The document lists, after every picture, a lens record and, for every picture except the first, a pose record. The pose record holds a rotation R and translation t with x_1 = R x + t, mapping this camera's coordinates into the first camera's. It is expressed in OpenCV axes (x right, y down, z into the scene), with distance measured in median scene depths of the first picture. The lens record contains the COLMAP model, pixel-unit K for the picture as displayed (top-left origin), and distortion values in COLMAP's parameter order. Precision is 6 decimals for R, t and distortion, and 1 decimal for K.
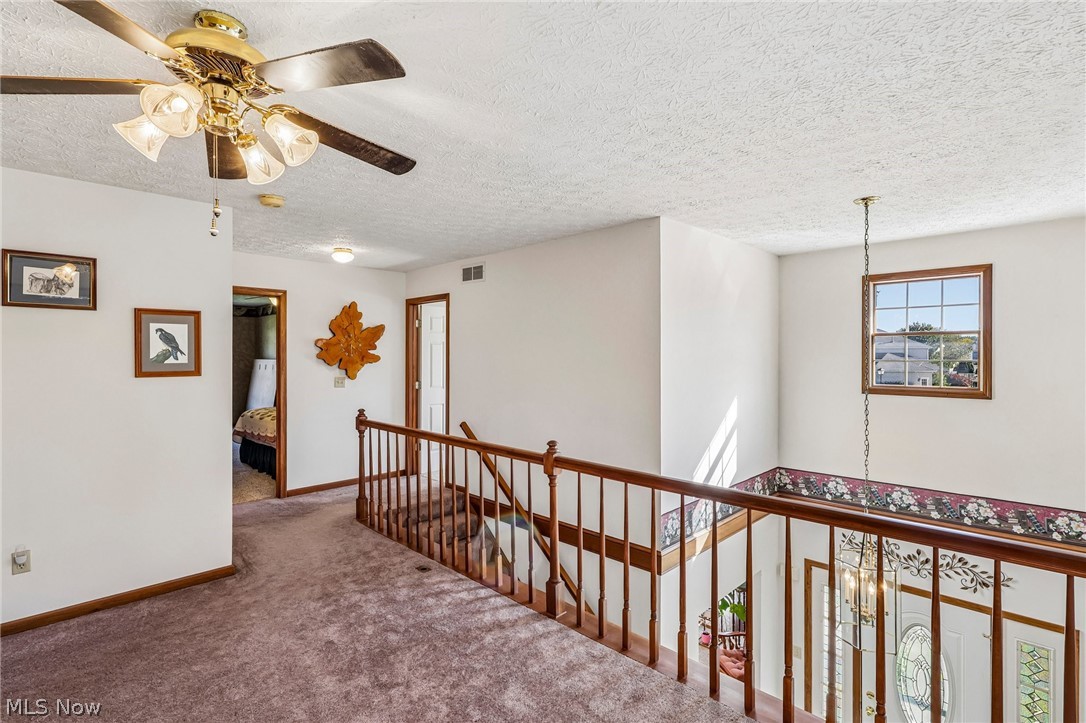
lens RADIAL K [[527.5, 0, 543.0], [0, 527.5, 361.5], [0, 0, 1]] dist [-0.001220, 0.000282]
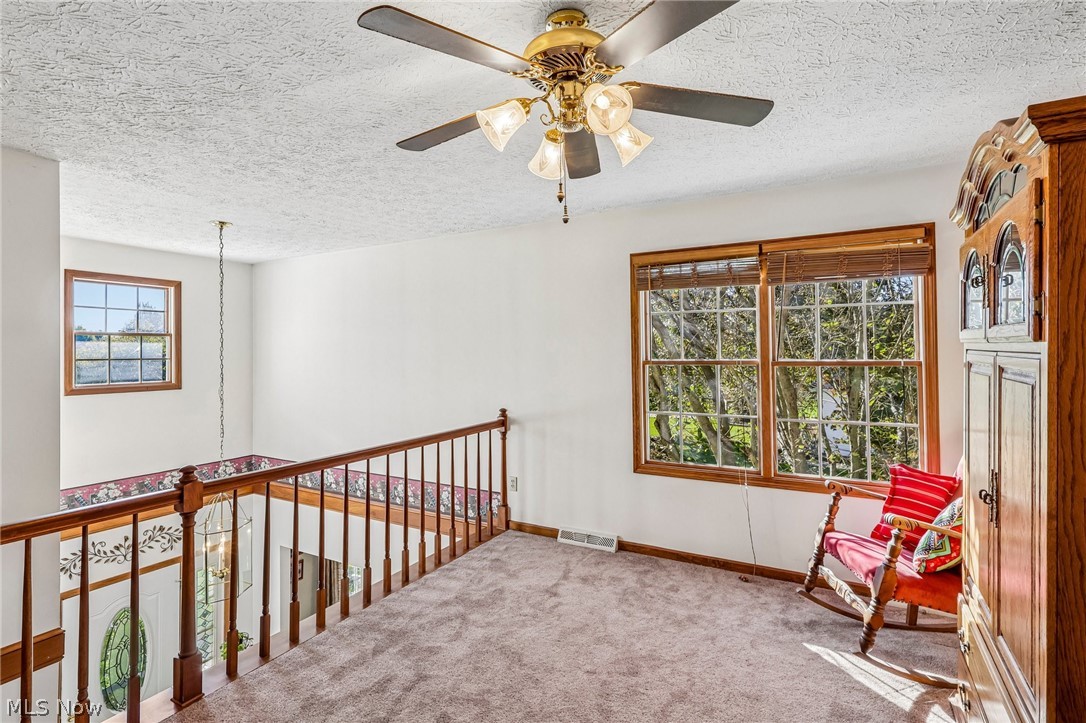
lens RADIAL K [[514.7, 0, 543.0], [0, 514.7, 361.5], [0, 0, 1]] dist [0.004110, 0.000511]
pose [[-0.273988, -0.016130, 0.961598, -0.548712], [0.014533, 0.999676, 0.020910, -0.007701], [-0.961623, 0.019703, -0.273665, 0.489471]]
